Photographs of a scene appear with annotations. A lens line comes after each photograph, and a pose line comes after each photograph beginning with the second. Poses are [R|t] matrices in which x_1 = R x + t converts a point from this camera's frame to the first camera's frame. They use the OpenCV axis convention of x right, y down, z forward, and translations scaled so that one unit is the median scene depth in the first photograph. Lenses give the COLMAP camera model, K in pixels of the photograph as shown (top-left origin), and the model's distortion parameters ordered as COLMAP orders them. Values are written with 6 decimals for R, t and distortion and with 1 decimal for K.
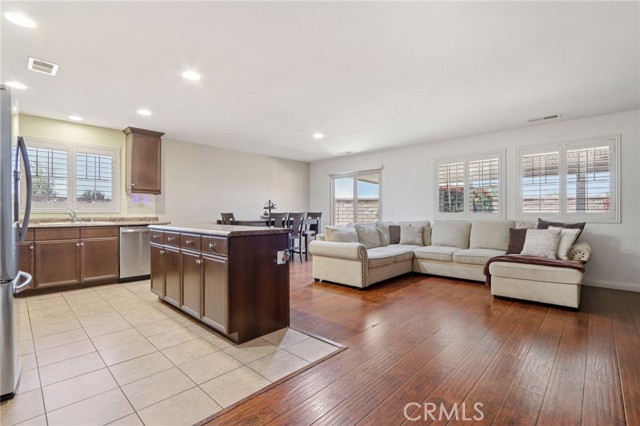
lens RADIAL K [[296.4, 0, 318.6], [0, 296.4, 213.2], [0, 0, 1]] dist [-0.018749, 0.000184]
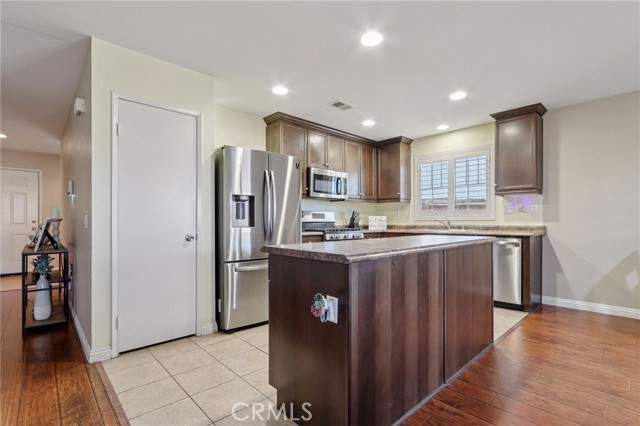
lens RADIAL K [[303.5, 0, 324.7], [0, 303.5, 220.7], [0, 0, 1]] dist [-0.002029, -0.000140]
pose [[-0.055124, 0.000014, -0.998480, 0.214100], [0.001914, 0.999998, -0.000092, -0.000591], [0.998478, -0.001916, -0.055123, 0.560826]]
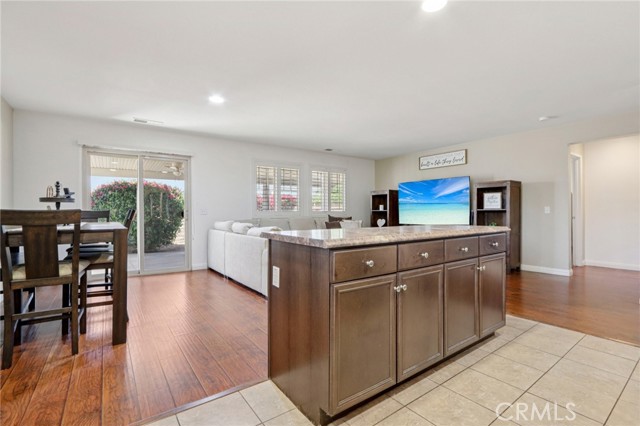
lens RADIAL K [[297.4, 0, 317.7], [0, 297.4, 218.0], [0, 0, 1]] dist [-0.017119, -0.000347]
pose [[0.180695, -0.018744, 0.983361, -0.687801], [0.003971, 0.999824, 0.018329, 0.004470], [-0.983531, 0.000593, 0.180738, 0.695263]]
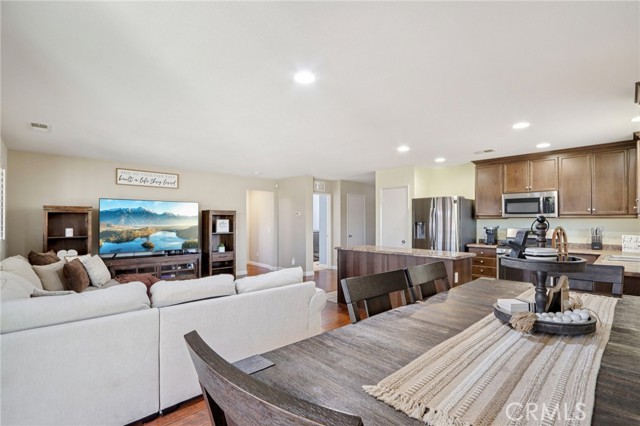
lens RADIAL K [[297.4, 0, 317.7], [0, 297.4, 218.0], [0, 0, 1]] dist [-0.017119, -0.000347]
pose [[-0.998452, -0.000973, 0.055611, -0.042744], [-0.001512, 0.999952, -0.009644, -0.056291], [-0.055599, -0.009713, -0.998406, 1.550883]]
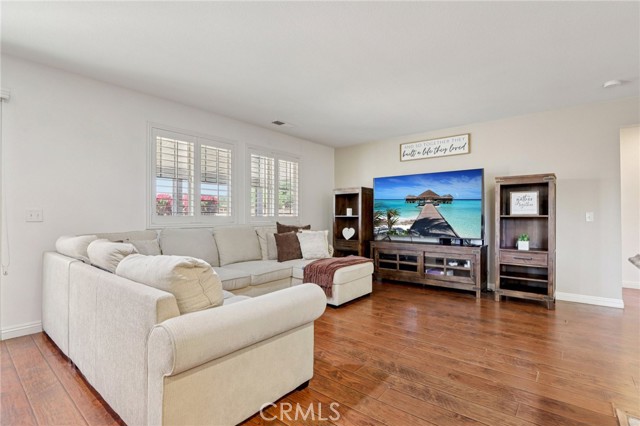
lens RADIAL K [[308.9, 0, 318.4], [0, 308.9, 216.9], [0, 0, 1]] dist [-0.018499, 0.000573]
pose [[-0.065085, 0.001066, 0.997879, -0.271156], [-0.001187, 0.999999, -0.001146, 0.000696], [-0.997879, -0.001259, -0.065083, 0.830516]]
